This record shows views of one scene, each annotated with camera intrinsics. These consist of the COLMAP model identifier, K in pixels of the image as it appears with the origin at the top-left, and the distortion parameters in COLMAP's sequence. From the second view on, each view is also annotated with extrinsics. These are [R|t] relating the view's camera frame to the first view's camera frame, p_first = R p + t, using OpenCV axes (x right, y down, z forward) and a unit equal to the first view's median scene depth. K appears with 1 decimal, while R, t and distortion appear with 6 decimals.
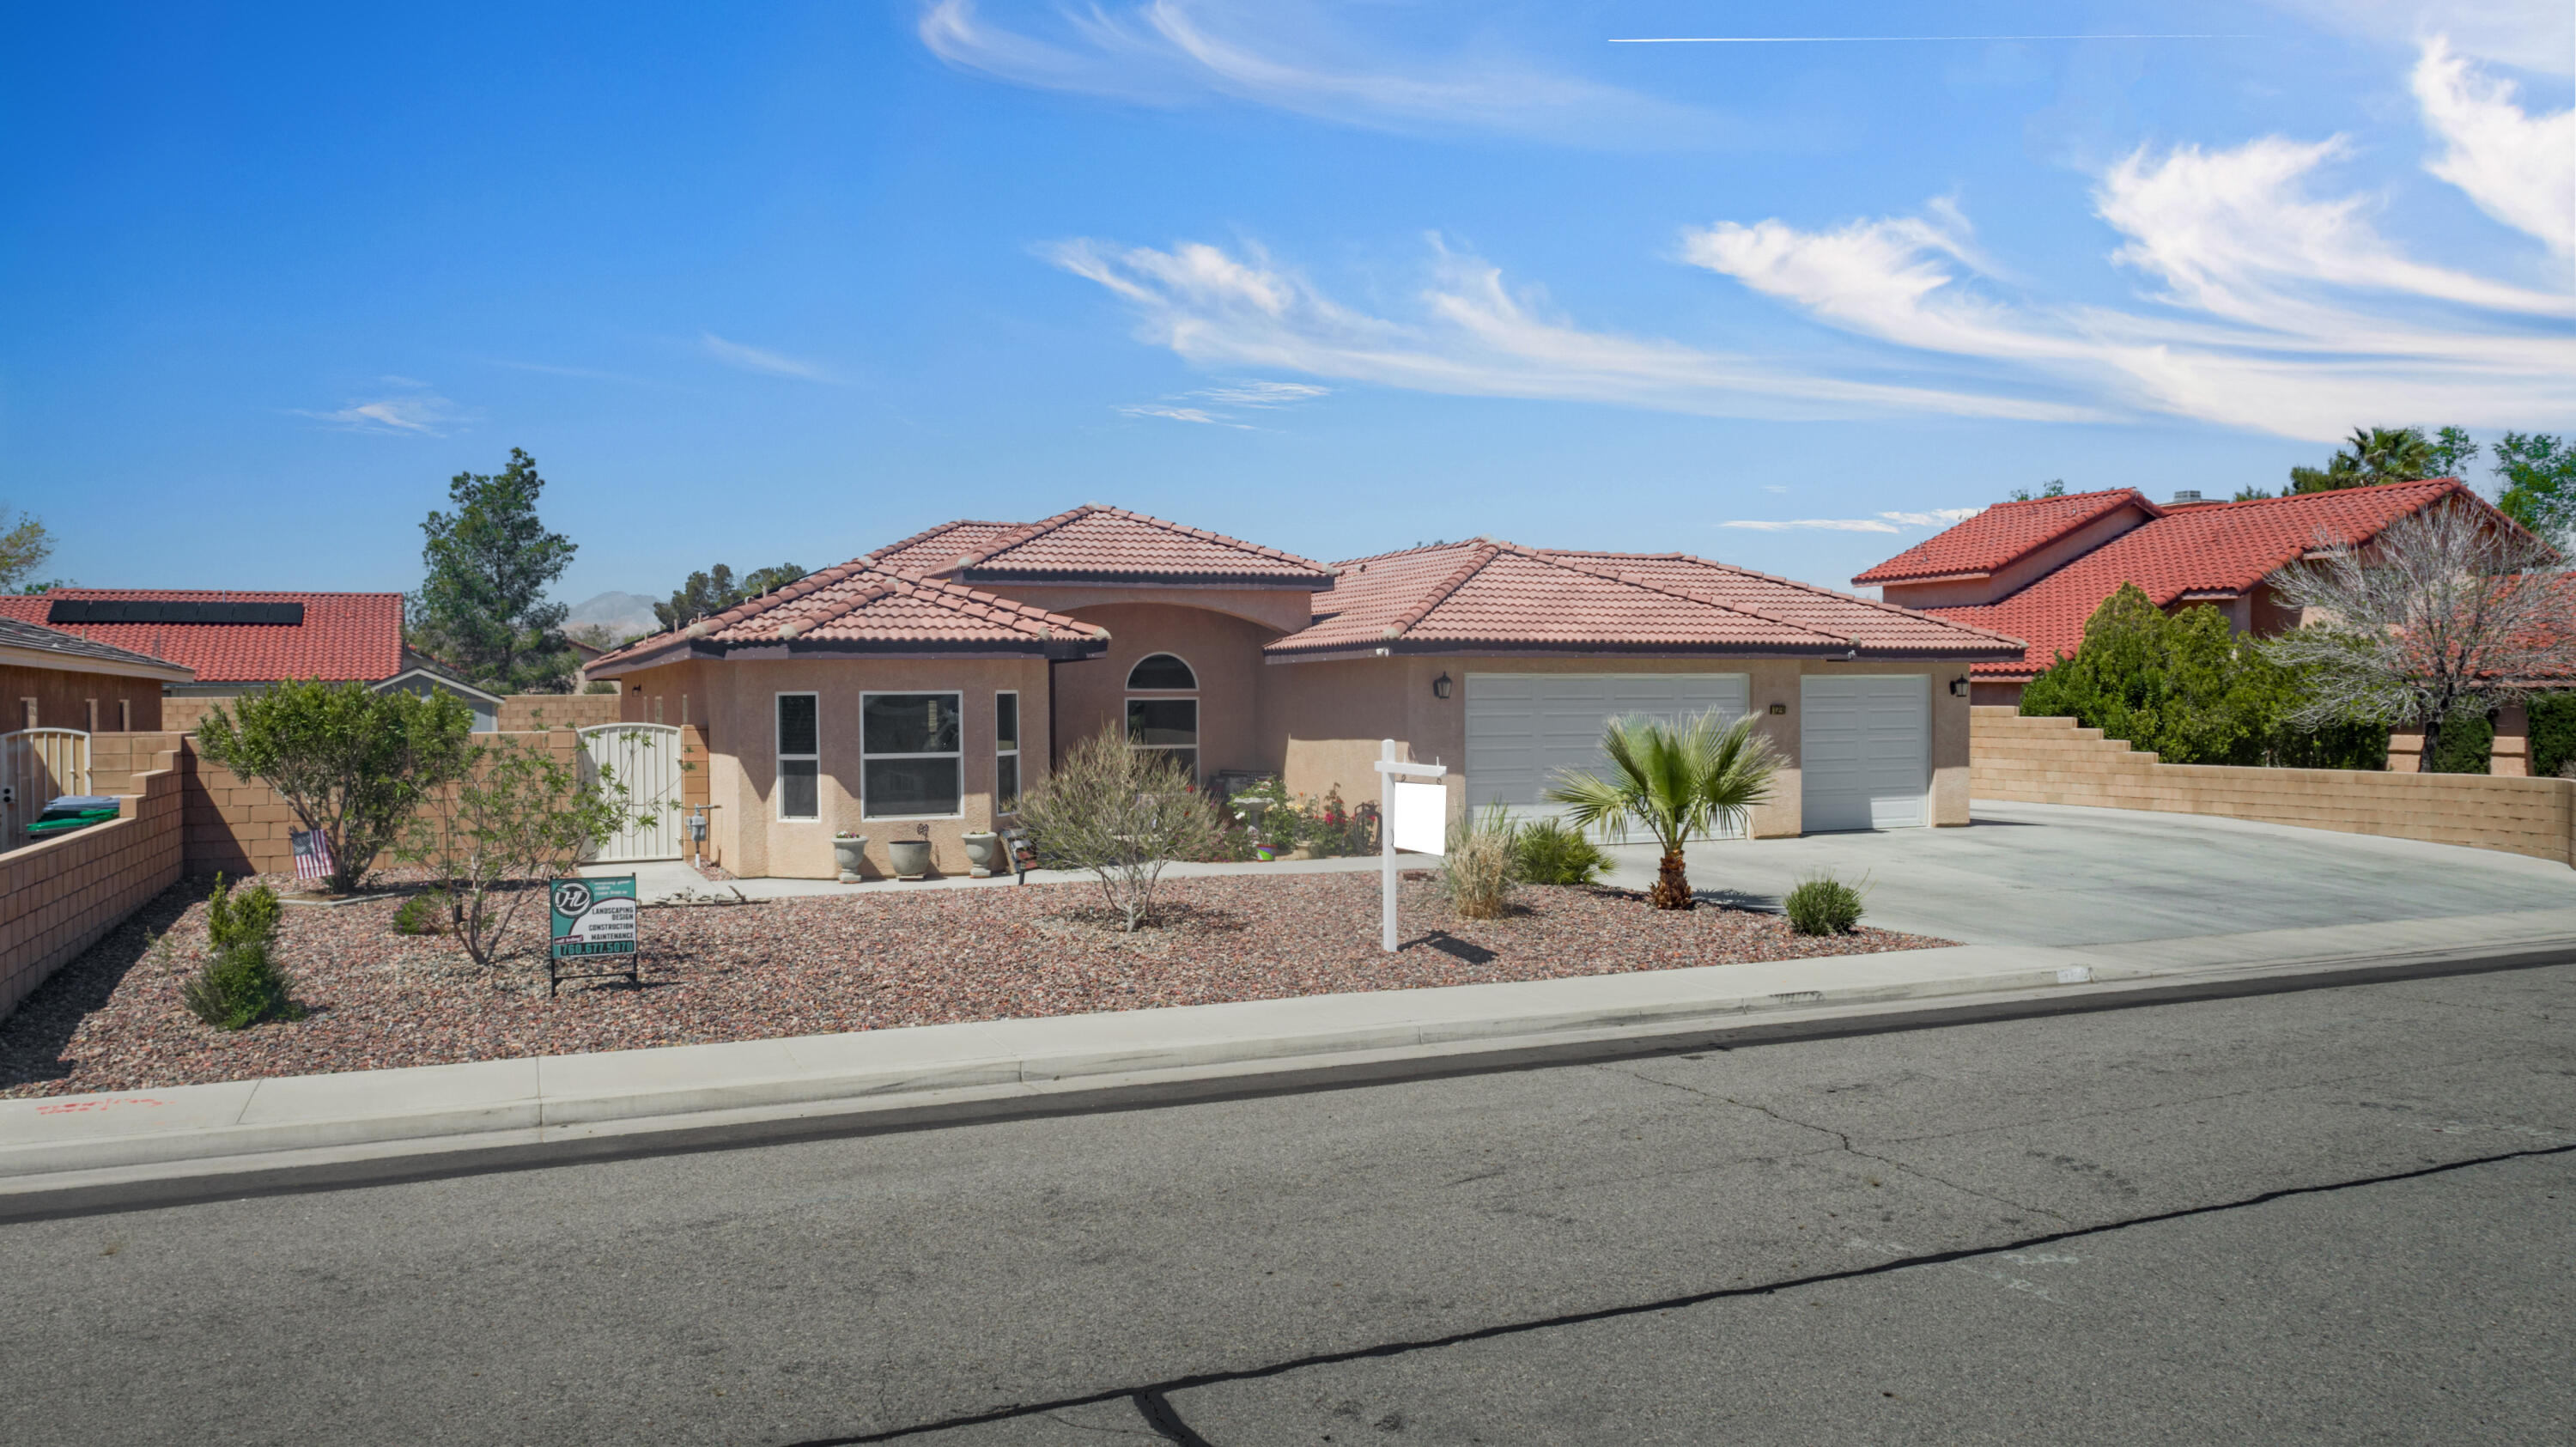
lens RADIAL K [[1792.5, 0, 1288.0], [0, 1792.5, 723.5], [0, 0, 1]] dist [-0.011216, -0.001609]
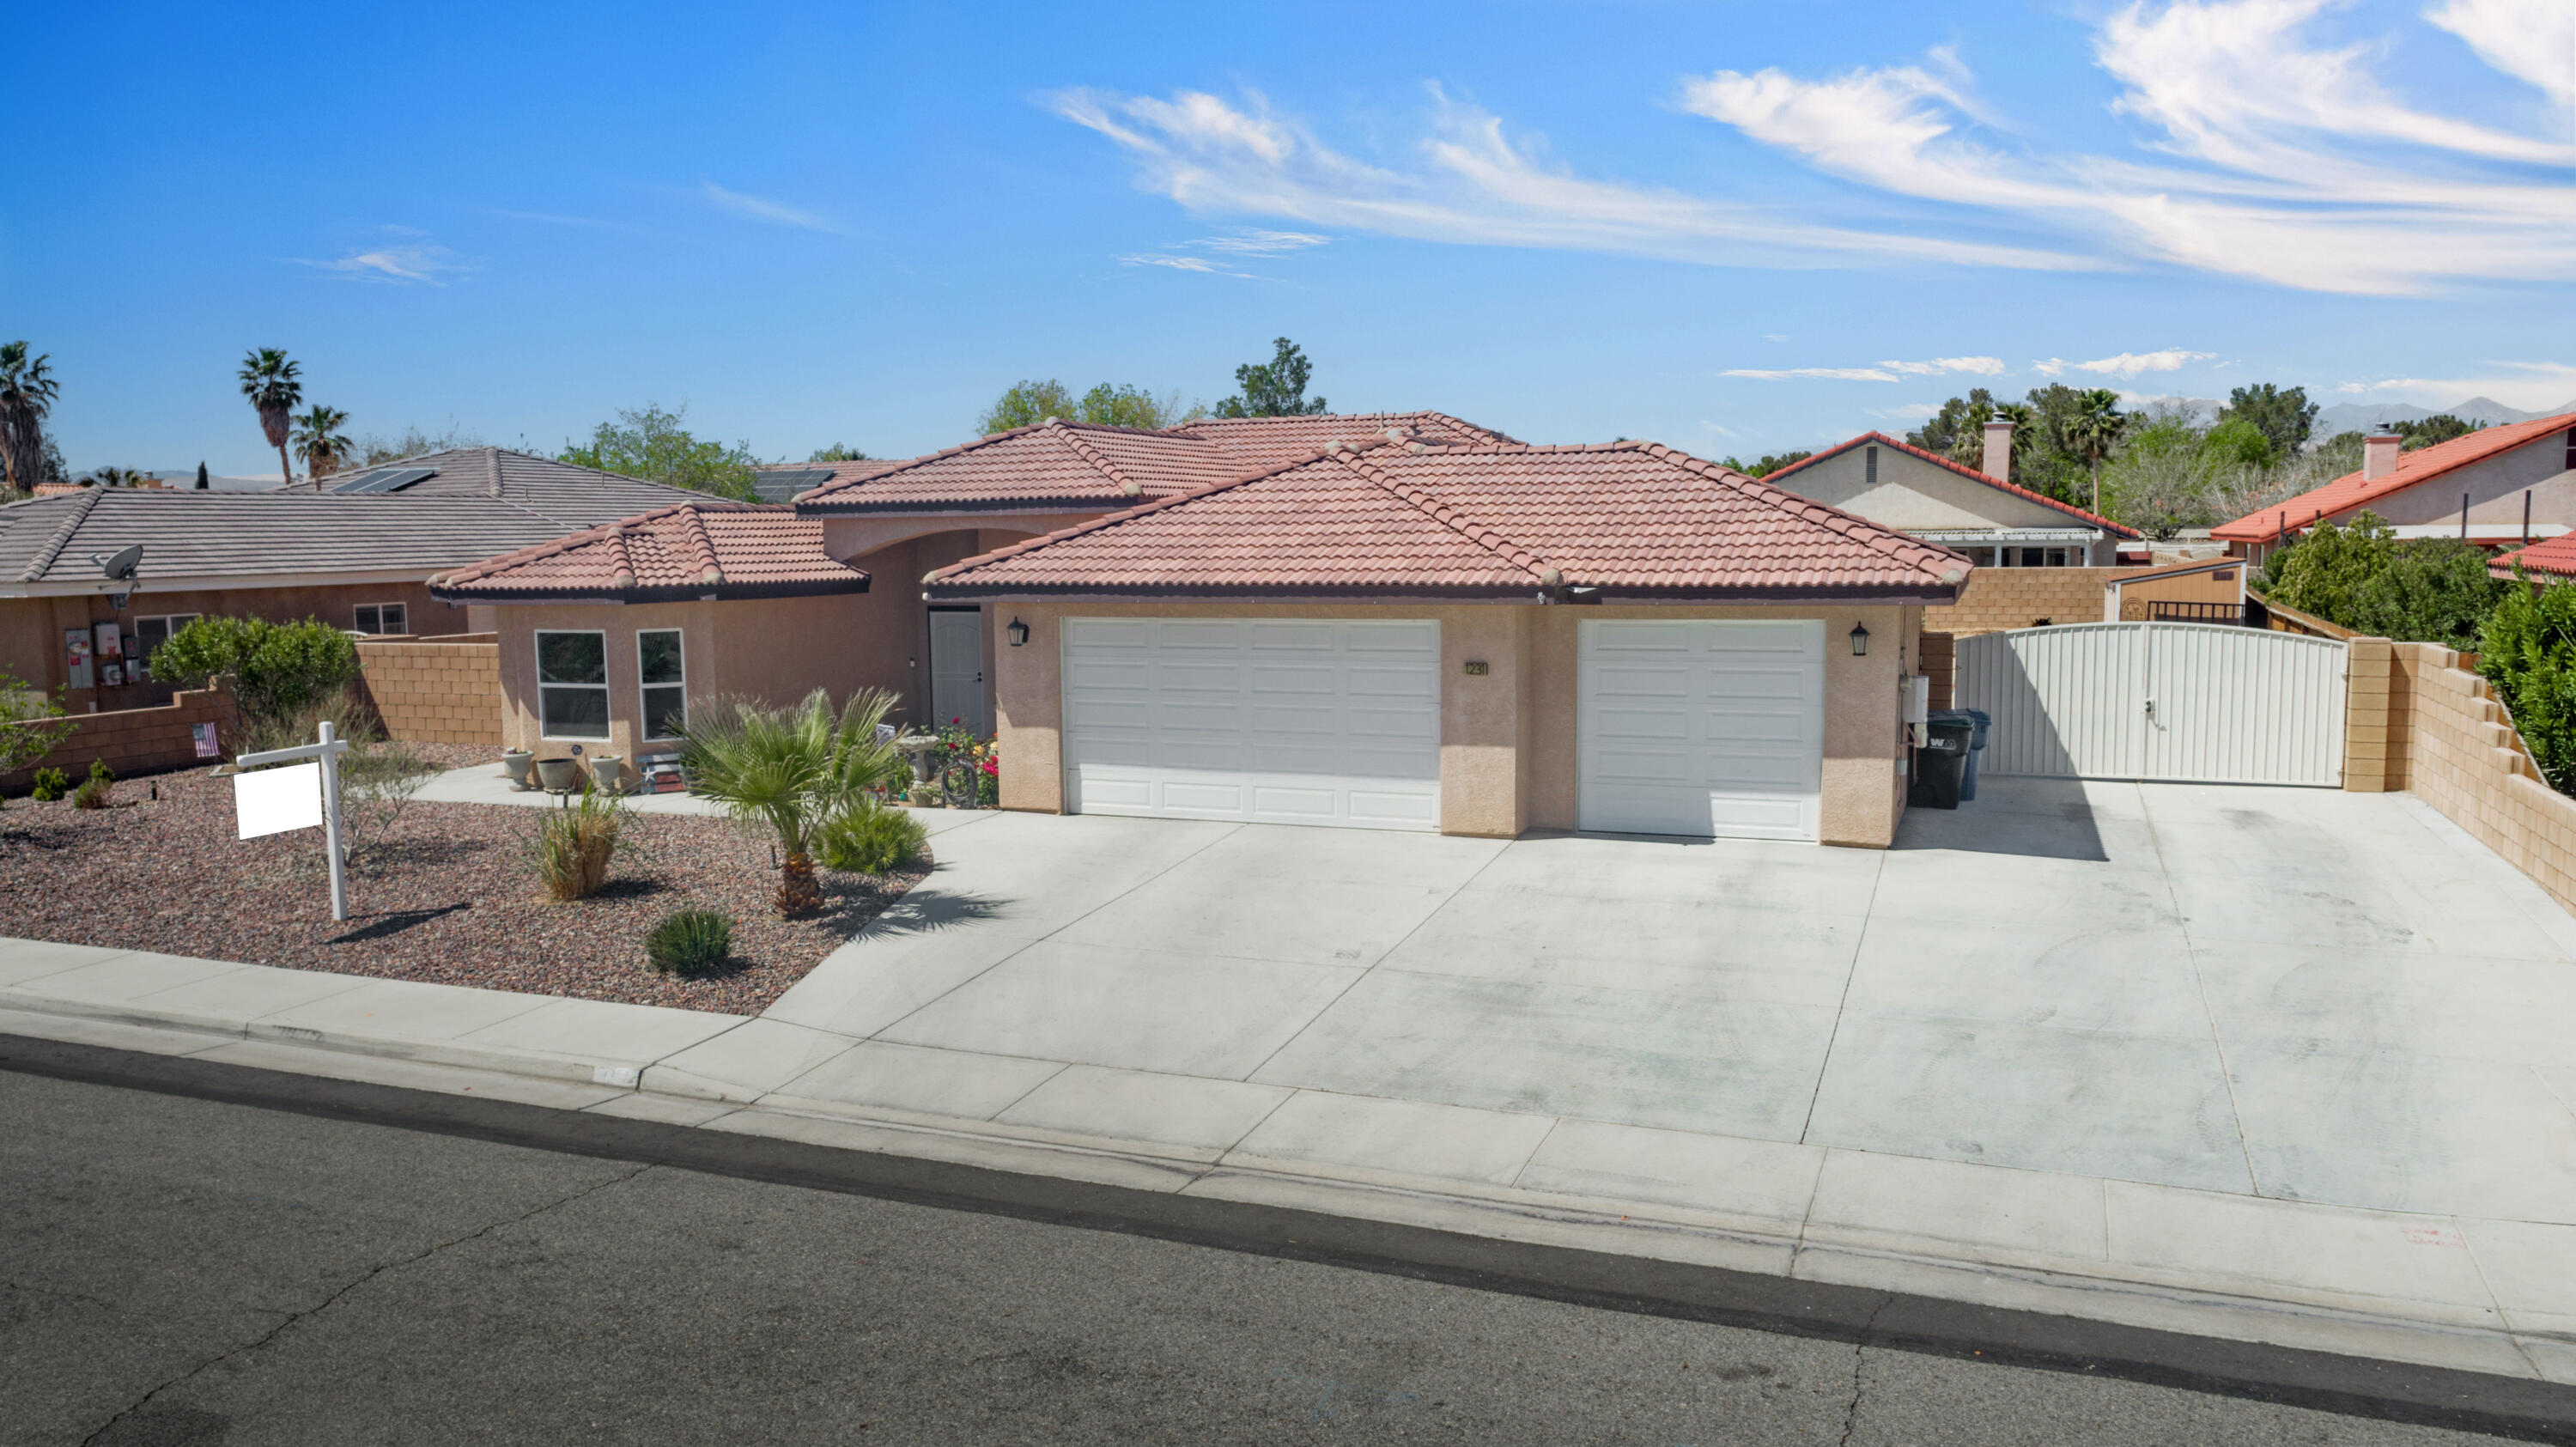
lens RADIAL K [[1792.5, 0, 1288.0], [0, 1792.5, 723.5], [0, 0, 1]] dist [-0.011216, -0.001609]
pose [[0.697108, 0.075358, -0.712994, 0.821501], [-0.000281, 0.994490, 0.104835, -0.069213], [0.716966, -0.072881, 0.693288, 0.452965]]
